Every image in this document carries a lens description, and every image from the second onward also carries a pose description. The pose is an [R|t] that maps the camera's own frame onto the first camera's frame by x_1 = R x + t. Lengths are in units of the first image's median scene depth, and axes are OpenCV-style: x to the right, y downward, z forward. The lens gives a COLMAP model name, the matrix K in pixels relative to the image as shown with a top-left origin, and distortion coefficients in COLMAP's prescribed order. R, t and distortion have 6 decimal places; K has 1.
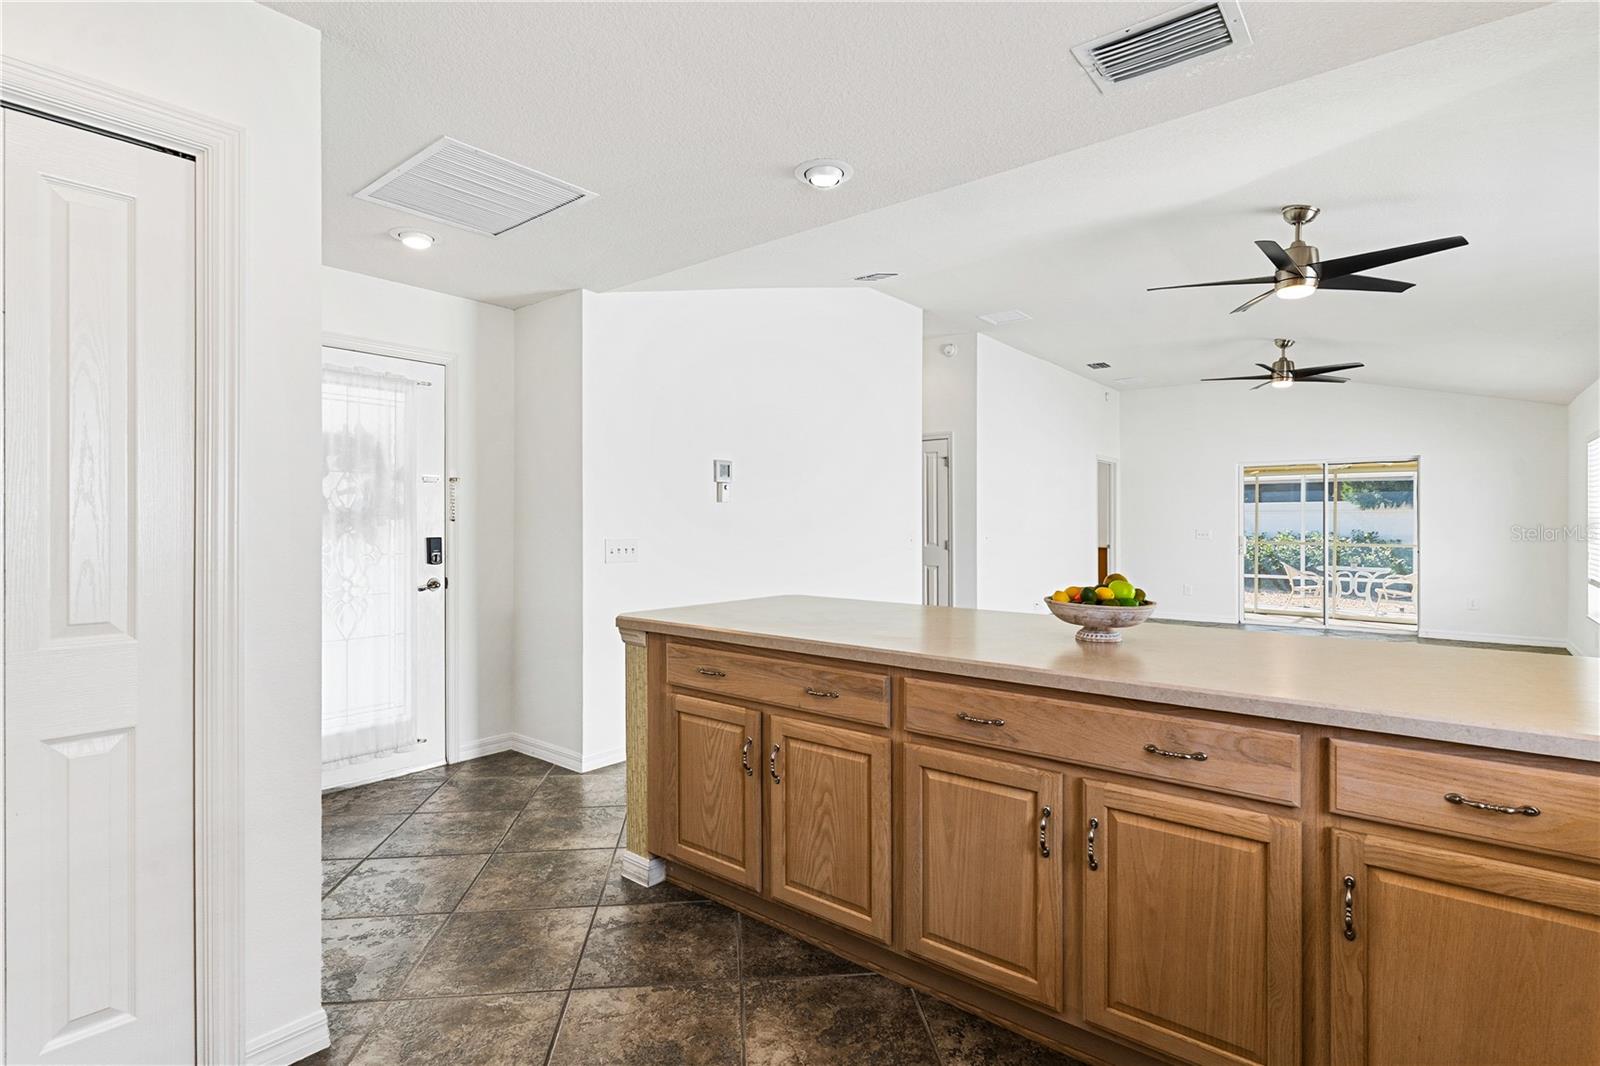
lens RADIAL K [[778.7, 0, 802.3], [0, 778.7, 528.9], [0, 0, 1]] dist [0.001713, -0.000050]
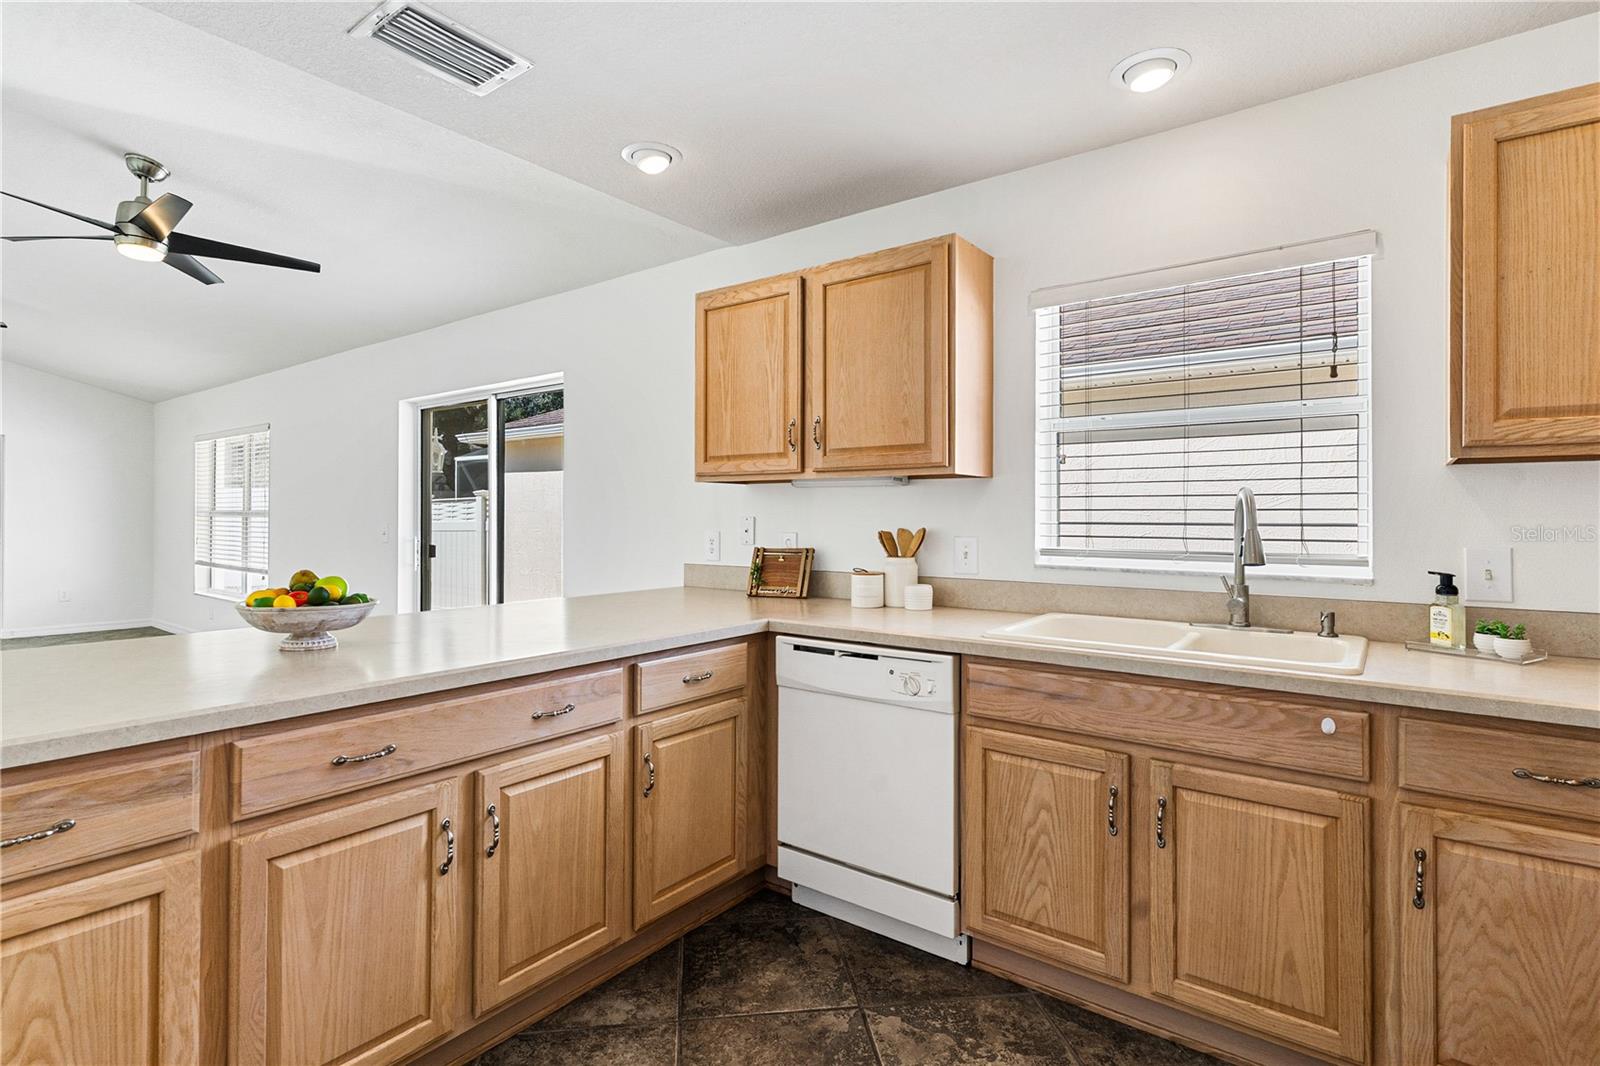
lens RADIAL K [[783.8, 0, 797.8], [0, 783.8, 510.3], [0, 0, 1]] dist [0.000646, 0.000111]
pose [[-0.030195, 0.005304, 0.999530, -0.594623], [0.002459, 0.999983, -0.005232, -0.004320], [-0.999541, 0.002300, -0.030208, 0.571517]]
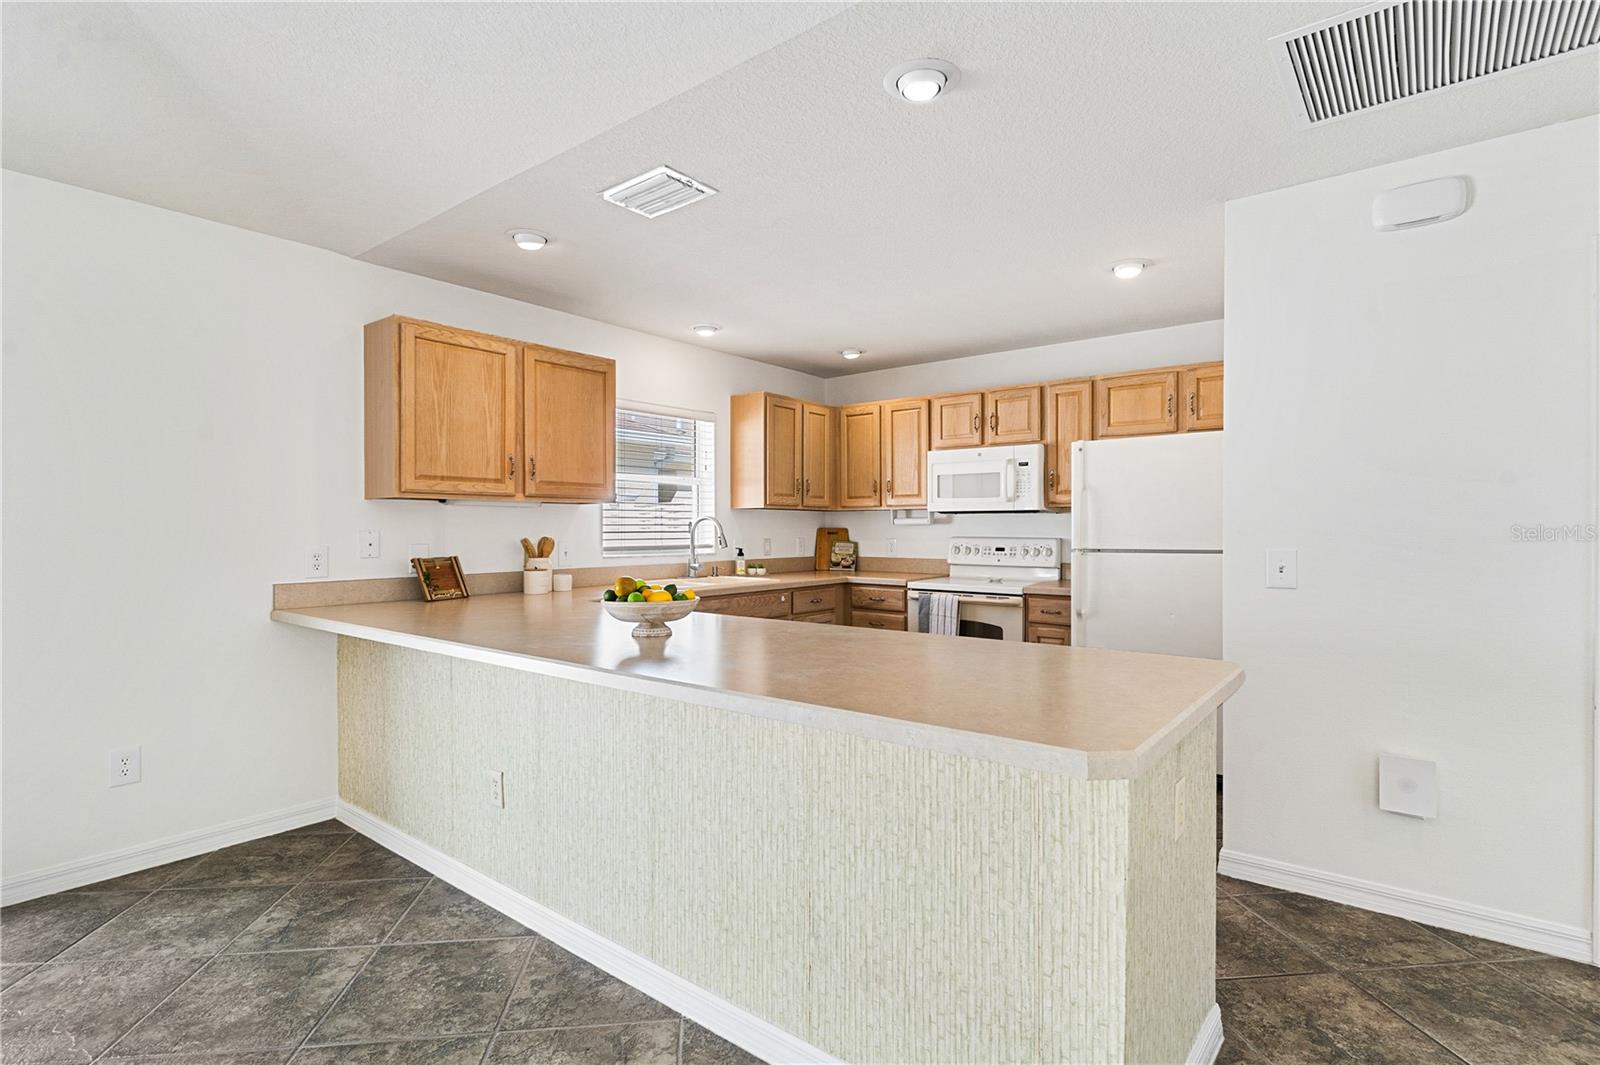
lens RADIAL K [[777.2, 0, 793.9], [0, 777.2, 527.5], [0, 0, 1]] dist [-0.000880, -0.000011]
pose [[-0.999977, -0.001210, -0.006684, 0.218465], [-0.001261, 0.999970, 0.007687, -0.021285], [0.006675, 0.007695, -0.999948, 2.460504]]
